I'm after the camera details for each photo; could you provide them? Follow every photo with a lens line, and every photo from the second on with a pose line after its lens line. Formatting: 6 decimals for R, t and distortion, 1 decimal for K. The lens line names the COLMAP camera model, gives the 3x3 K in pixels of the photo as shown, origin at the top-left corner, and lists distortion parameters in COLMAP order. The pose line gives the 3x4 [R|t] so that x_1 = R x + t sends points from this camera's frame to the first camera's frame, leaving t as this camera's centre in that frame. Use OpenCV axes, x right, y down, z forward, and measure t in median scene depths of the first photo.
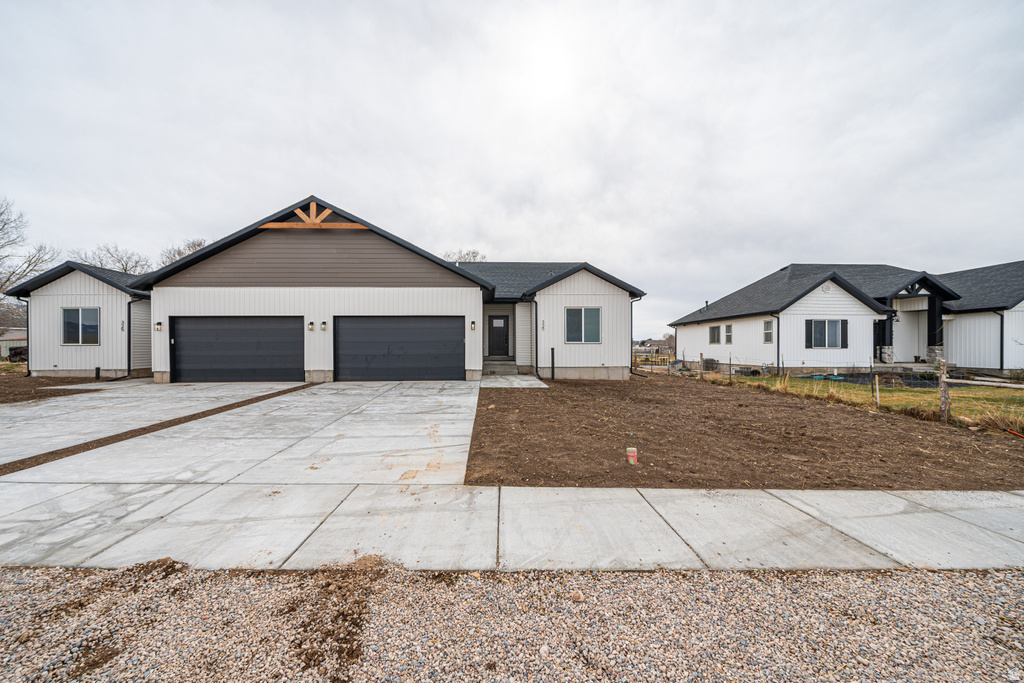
lens RADIAL K [[357.4, 0, 506.4], [0, 357.4, 345.5], [0, 0, 1]] dist [-0.003575, -0.000242]
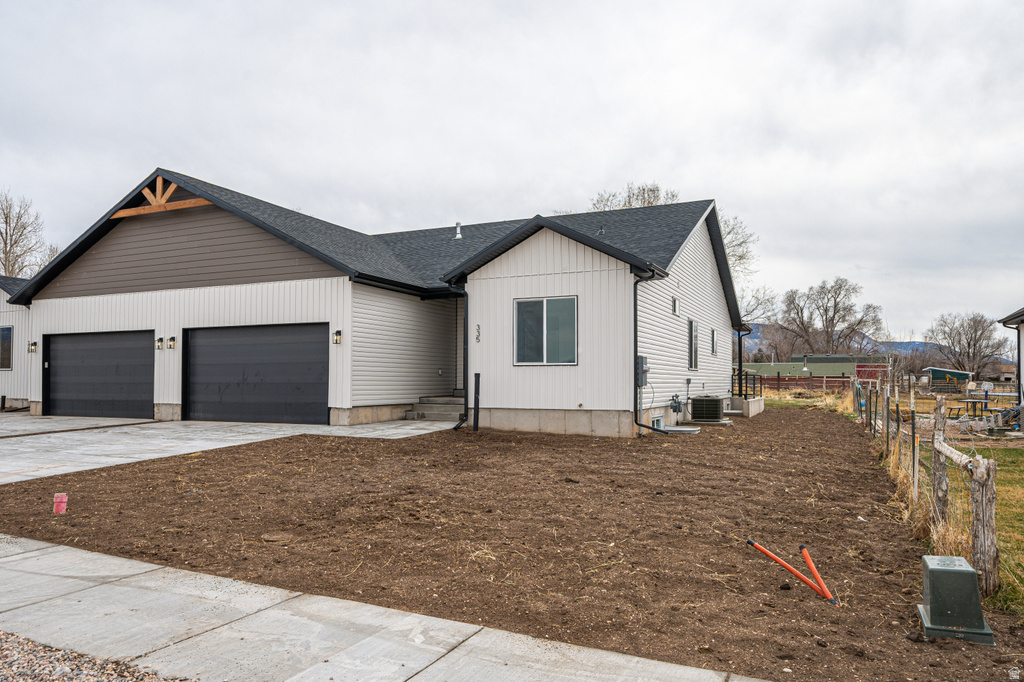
lens RADIAL K [[727.4, 0, 504.3], [0, 727.4, 343.6], [0, 0, 1]] dist [0.010033, 0.003072]
pose [[0.882639, -0.018829, -0.469675, 0.759962], [-0.001844, 0.999051, -0.043518, 0.010270], [0.470049, 0.039277, 0.881766, 0.009622]]
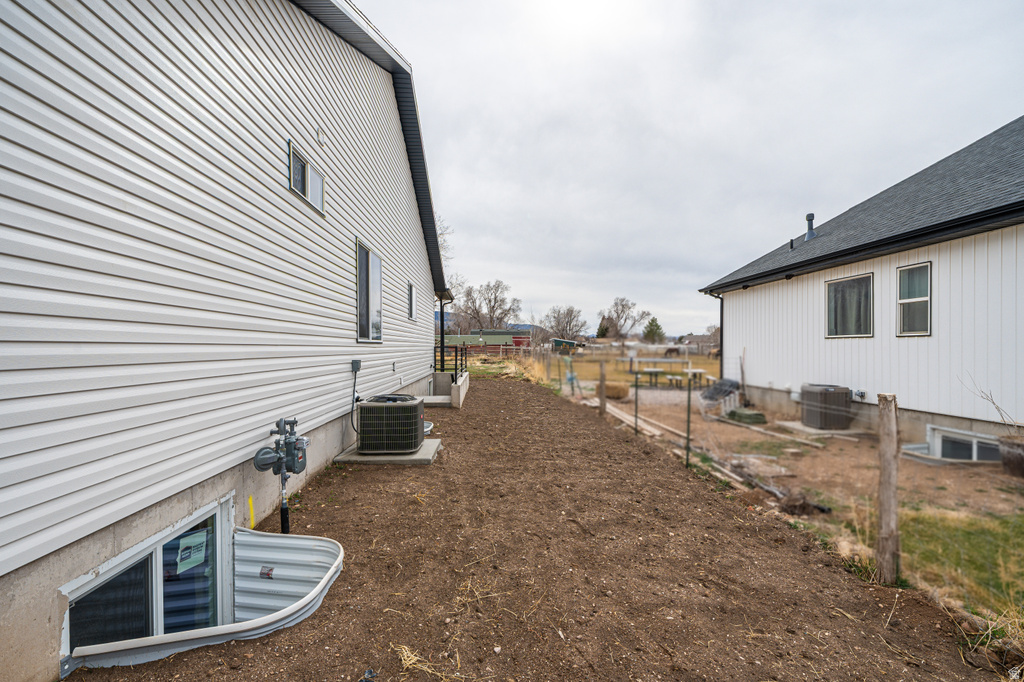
lens RADIAL K [[444.1, 0, 505.0], [0, 444.1, 349.5], [0, 0, 1]] dist [-0.002929, -0.000173]
pose [[0.999827, -0.003958, -0.018161, 0.538758], [0.004217, 0.999889, 0.014267, -0.001228], [0.018102, -0.014341, 0.999733, 1.116891]]
